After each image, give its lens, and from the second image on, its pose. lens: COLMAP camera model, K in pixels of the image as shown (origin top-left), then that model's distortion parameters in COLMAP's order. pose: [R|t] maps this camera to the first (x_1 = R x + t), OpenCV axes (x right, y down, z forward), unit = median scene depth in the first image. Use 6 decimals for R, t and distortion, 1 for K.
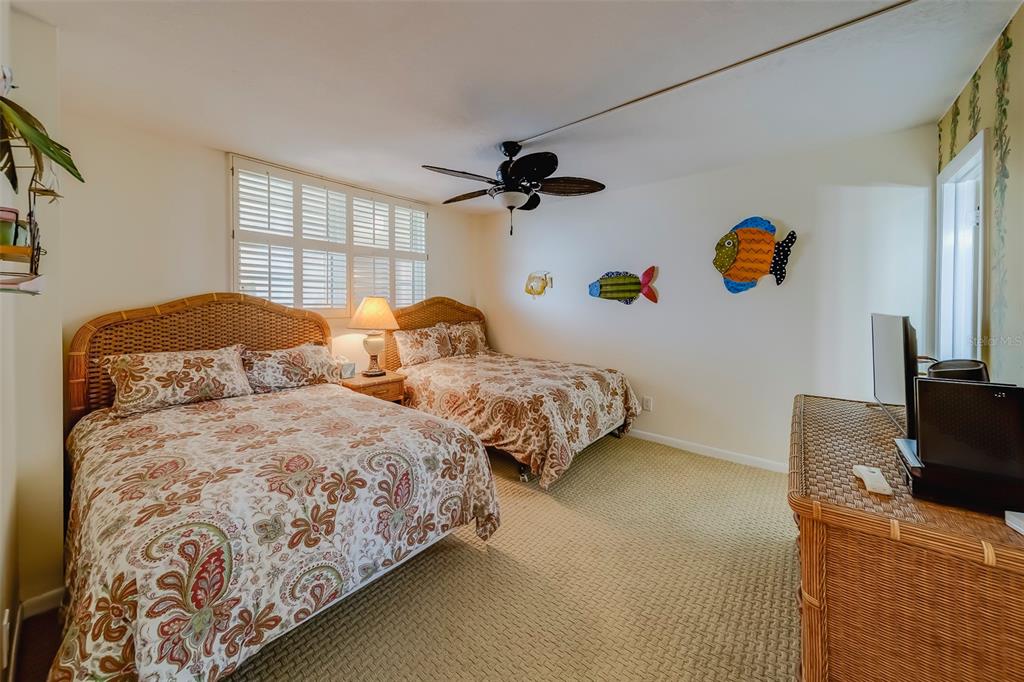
lens RADIAL K [[379.8, 0, 508.8], [0, 379.8, 307.6], [0, 0, 1]] dist [0.008203, 0.000101]
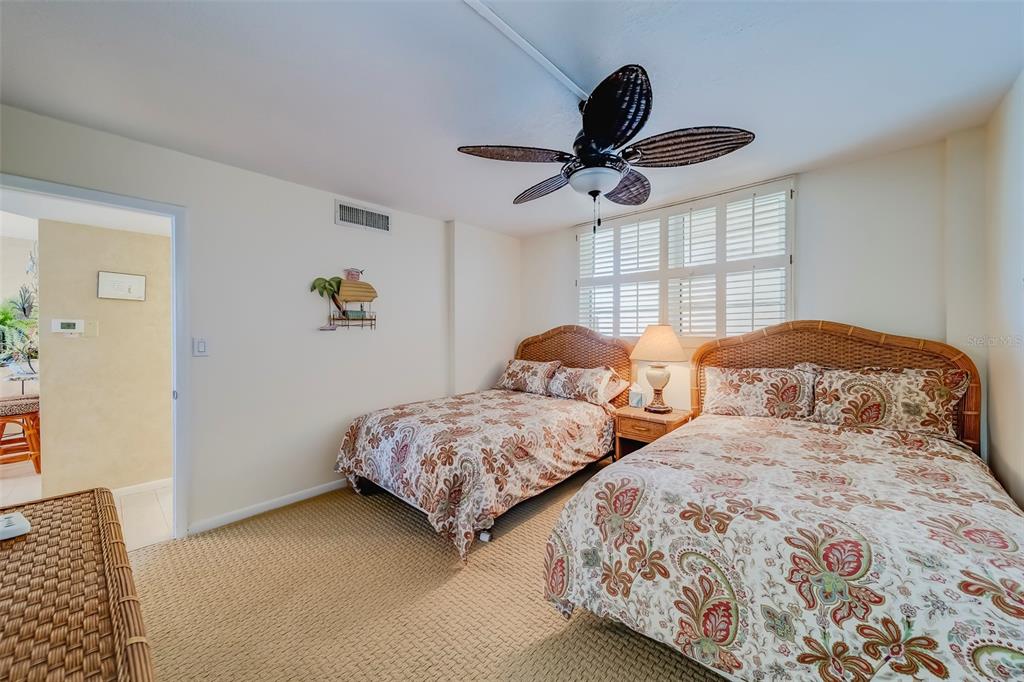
lens RADIAL K [[372.3, 0, 507.8], [0, 372.3, 338.4], [0, 0, 1]] dist [0.007075, -0.000278]
pose [[-0.067537, 0.013222, -0.997629, 0.643572], [-0.006745, 0.999883, 0.013708, -0.006707], [0.997694, 0.007655, -0.067440, 0.817063]]
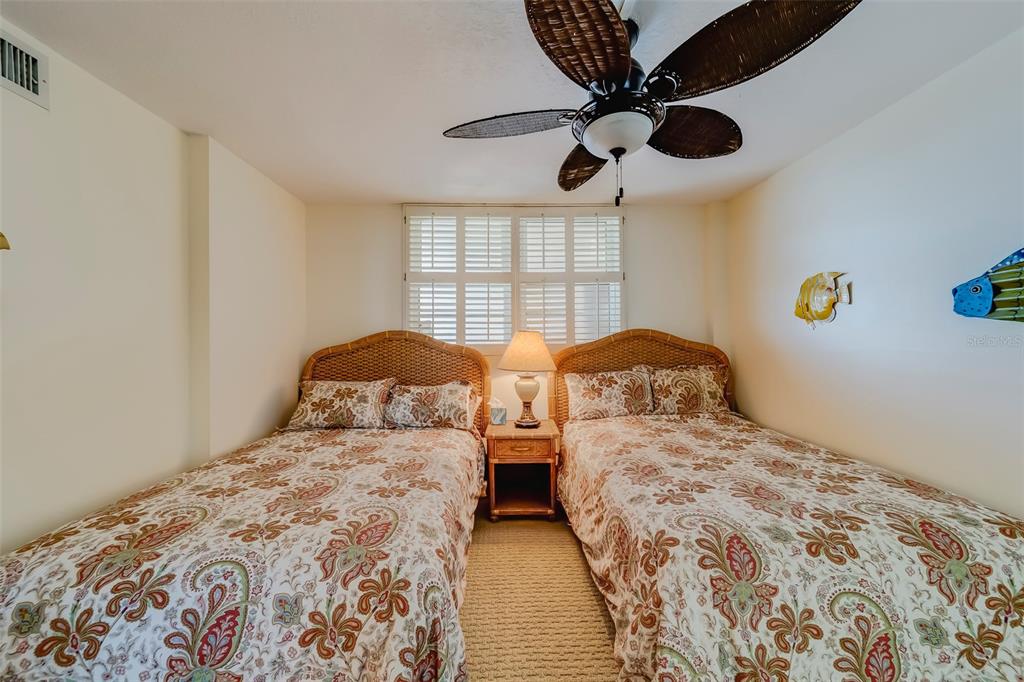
lens RADIAL K [[372.3, 0, 507.8], [0, 372.3, 338.4], [0, 0, 1]] dist [0.007075, -0.000278]
pose [[0.655154, -0.009103, -0.755441, 0.269108], [-0.000282, 0.999924, -0.012293, -0.002781], [0.755495, 0.008266, 0.655102, 0.507743]]
